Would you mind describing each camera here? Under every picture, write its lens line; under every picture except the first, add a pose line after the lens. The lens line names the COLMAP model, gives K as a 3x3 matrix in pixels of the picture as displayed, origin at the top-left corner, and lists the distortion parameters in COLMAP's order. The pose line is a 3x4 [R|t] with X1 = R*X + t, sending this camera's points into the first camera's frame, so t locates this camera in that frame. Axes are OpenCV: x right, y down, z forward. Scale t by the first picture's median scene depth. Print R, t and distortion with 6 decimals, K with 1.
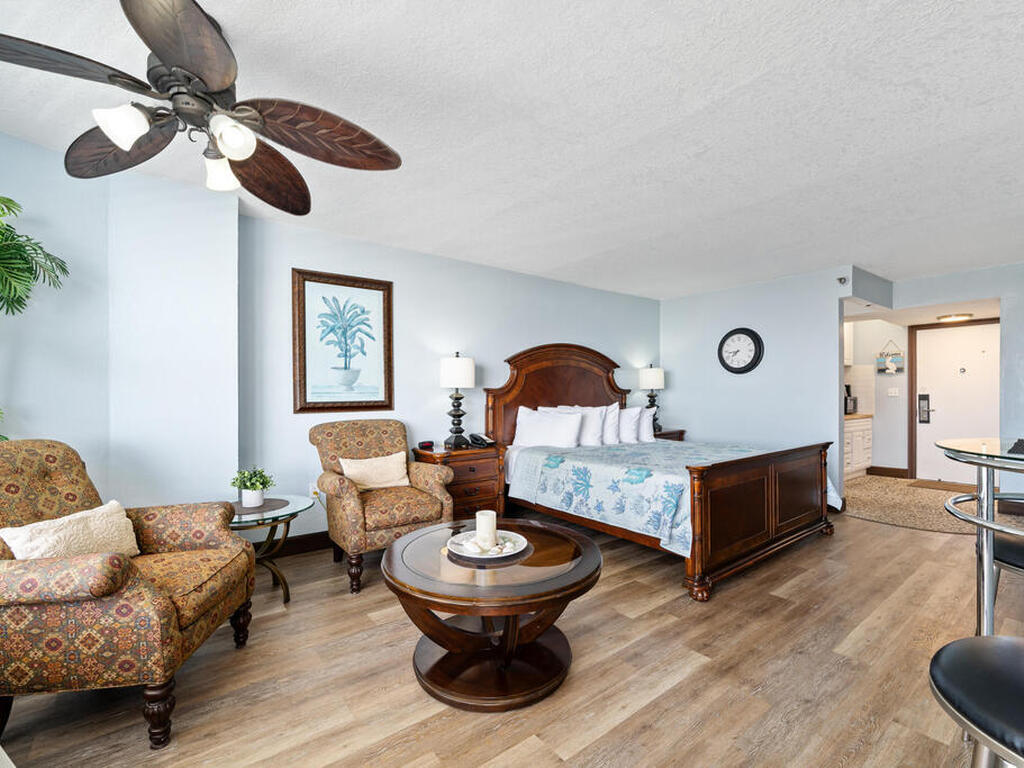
lens RADIAL K [[423.2, 0, 512.7], [0, 423.2, 400.1], [0, 0, 1]] dist [-0.011632, 0.000001]
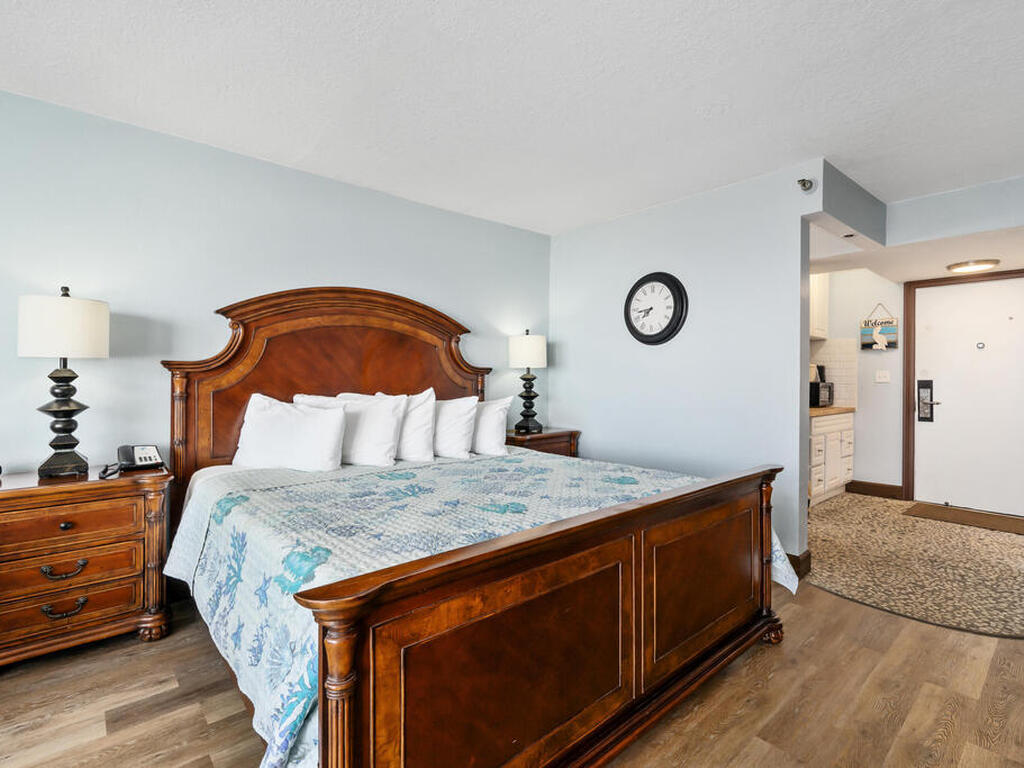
lens RADIAL K [[455.2, 0, 512.7], [0, 455.2, 380.6], [0, 0, 1]] dist [-0.002588, -0.000484]
pose [[0.997882, 0.009507, 0.064358, 0.279958], [-0.009222, 0.999946, -0.004728, -0.003075], [-0.064399, 0.004124, 0.997916, 0.326707]]
